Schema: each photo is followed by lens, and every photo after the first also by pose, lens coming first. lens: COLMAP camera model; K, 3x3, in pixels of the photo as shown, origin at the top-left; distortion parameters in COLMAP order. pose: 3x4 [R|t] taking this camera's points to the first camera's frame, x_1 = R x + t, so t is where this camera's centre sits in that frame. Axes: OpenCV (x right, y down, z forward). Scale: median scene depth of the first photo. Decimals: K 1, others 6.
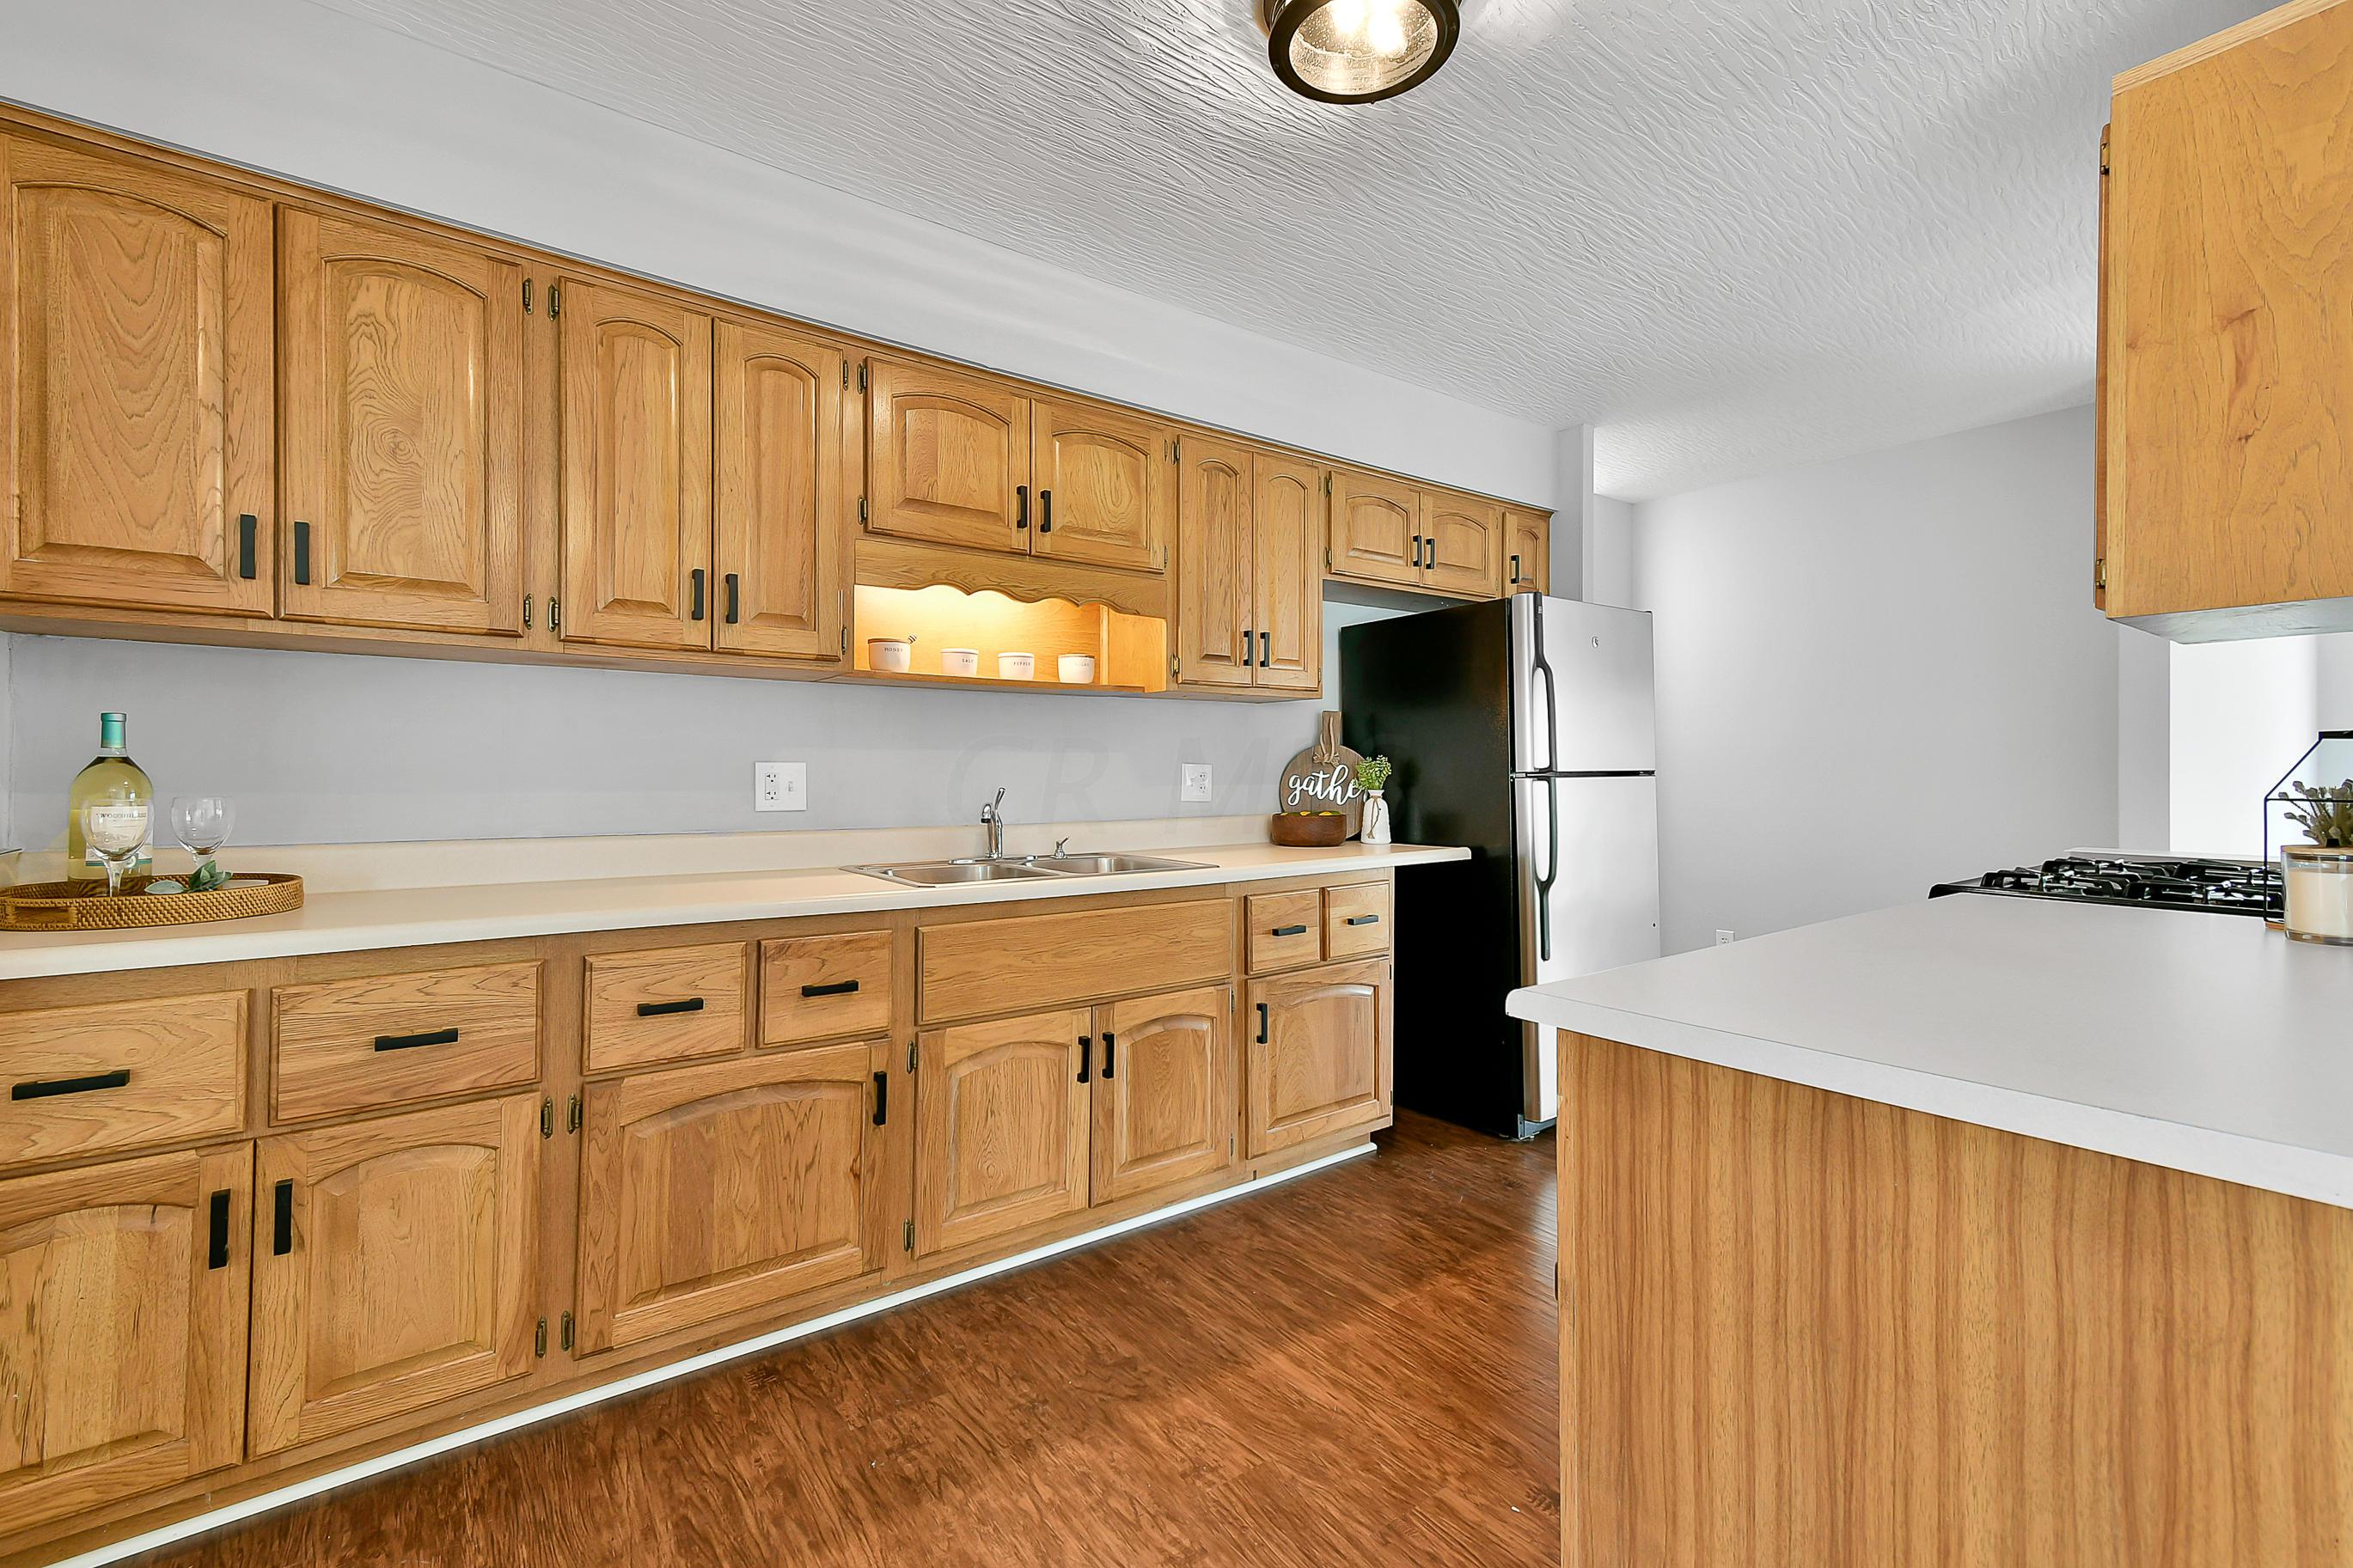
lens RADIAL K [[1038.2, 0, 1159.5], [0, 1038.2, 750.1], [0, 0, 1]] dist [0.026603, -0.005037]
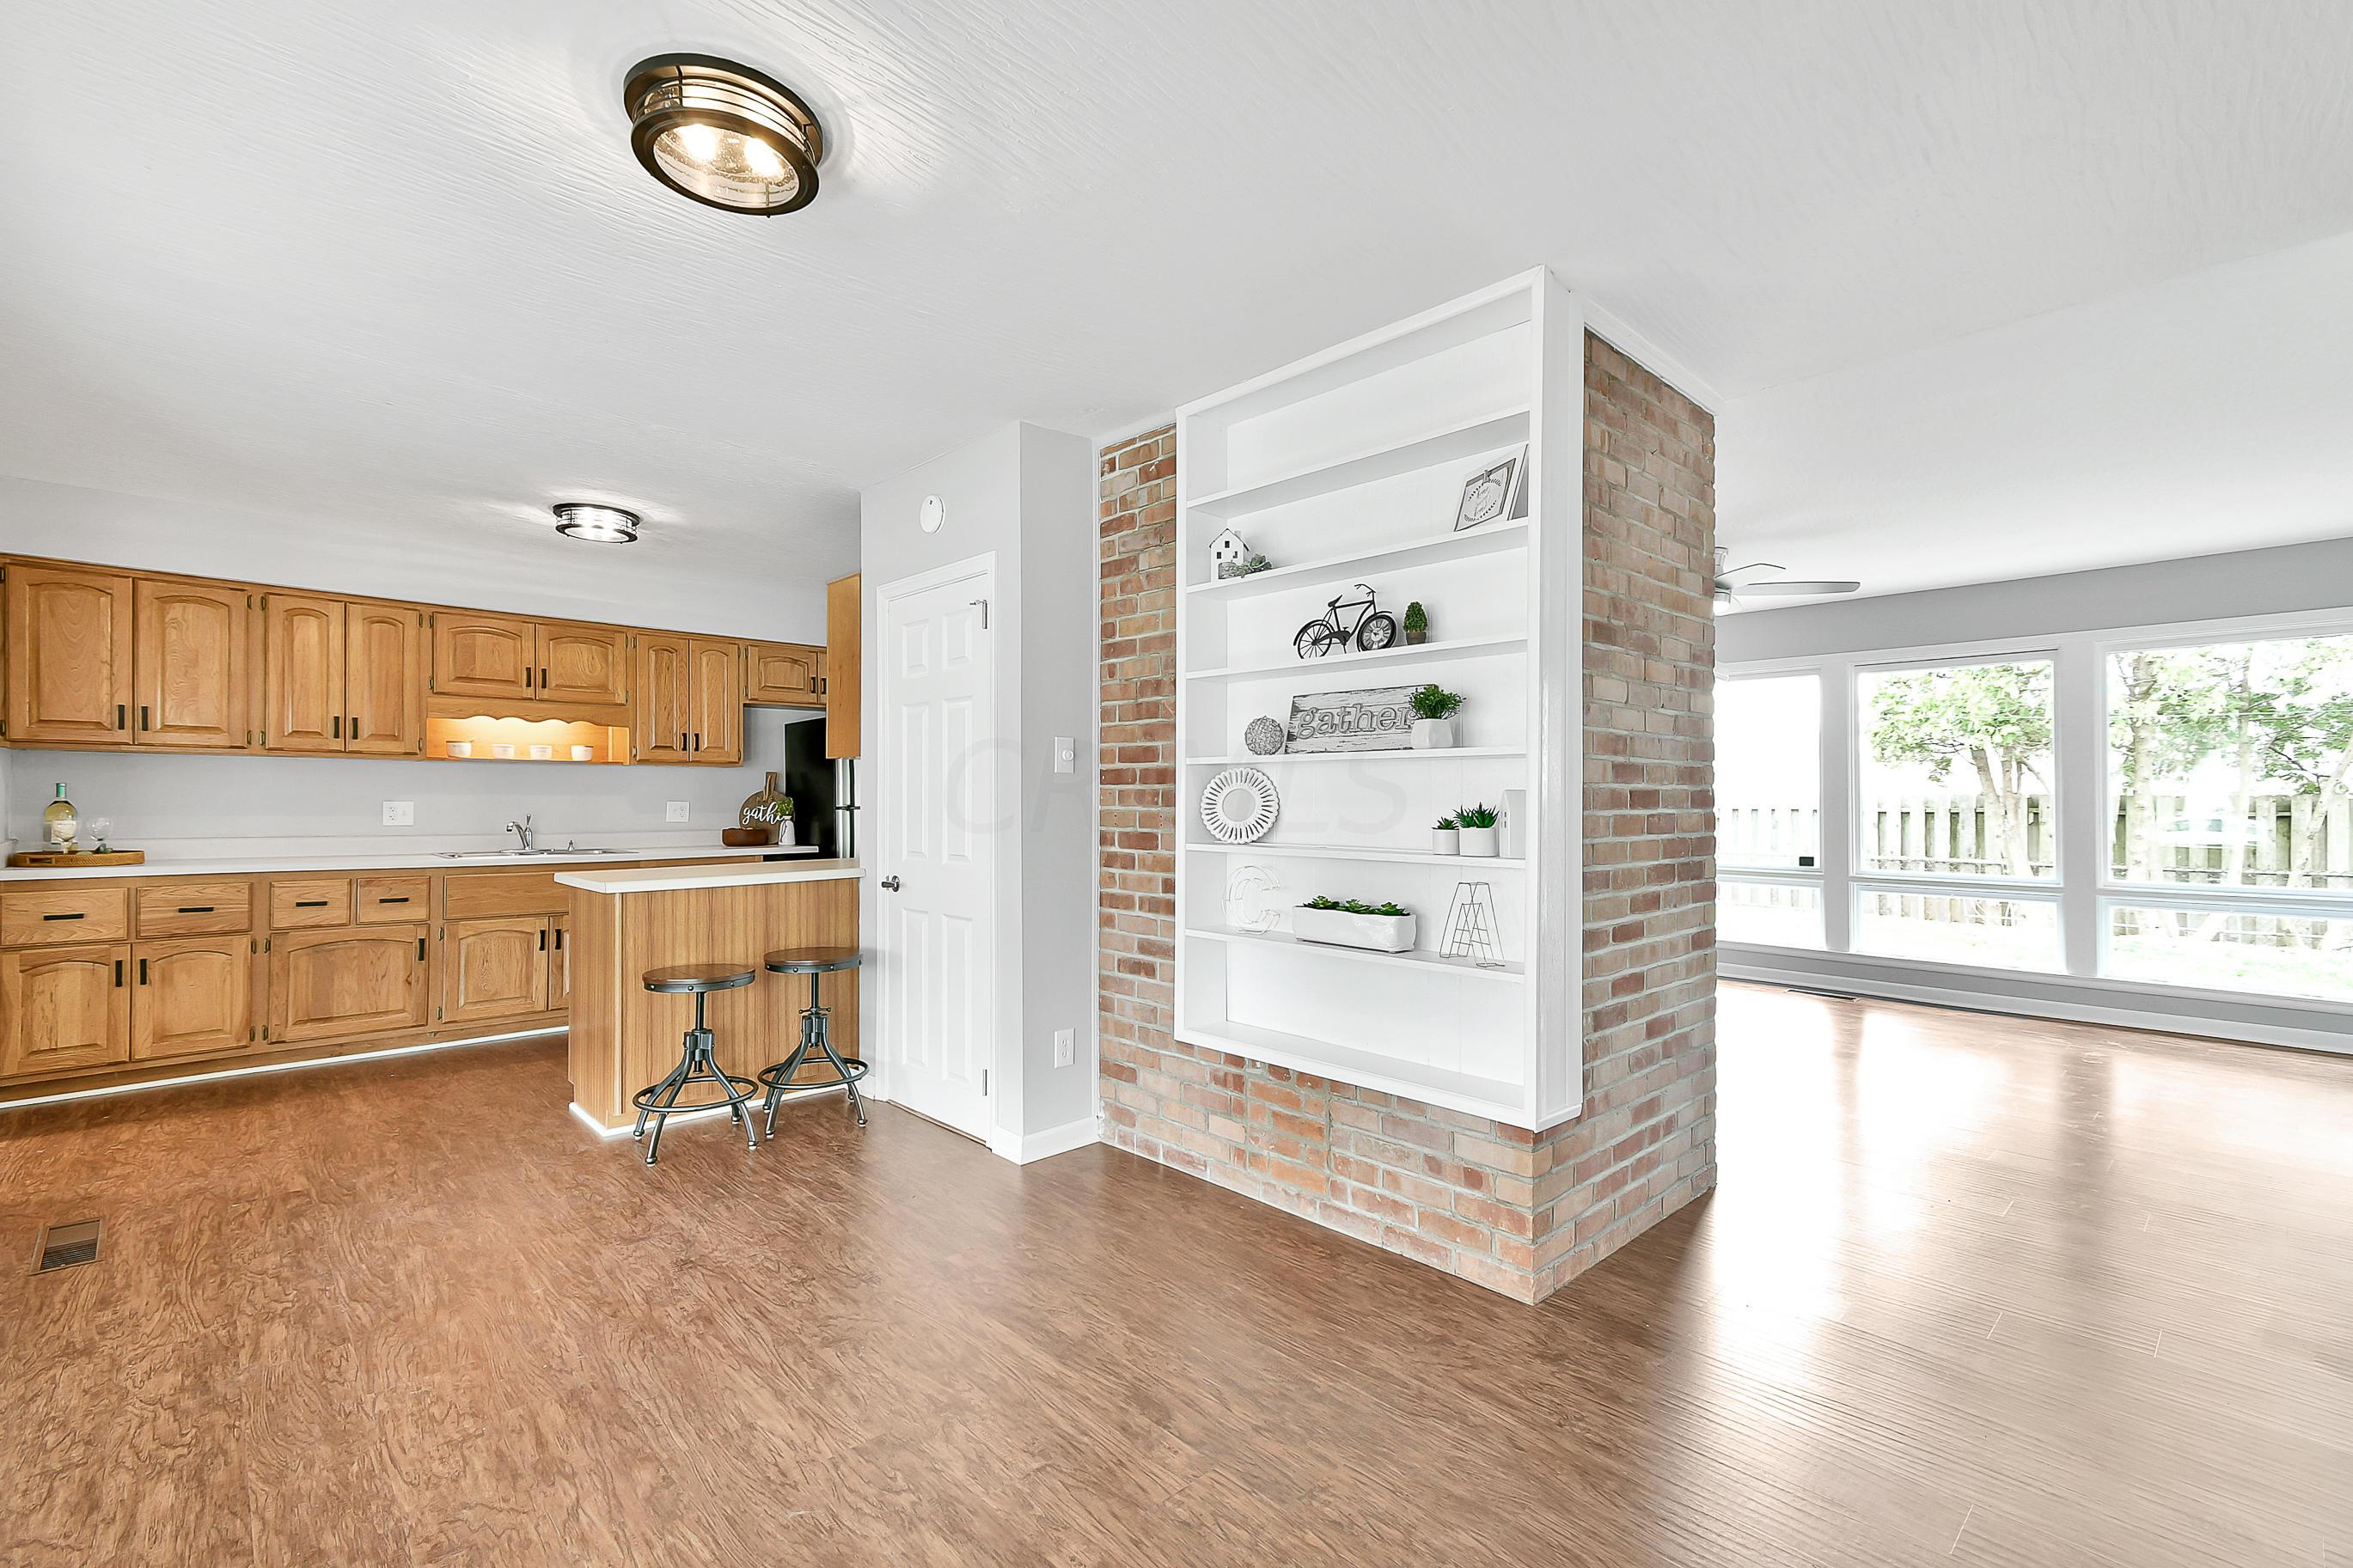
lens RADIAL K [[1038.2, 0, 1153.0], [0, 1038.2, 789.2], [0, 0, 1]] dist [0.026603, -0.005037]
pose [[0.993906, 0.005323, 0.110105, 1.035697], [-0.006708, 0.999903, 0.012213, -0.056467], [-0.110029, -0.012877, 0.993845, -1.418066]]
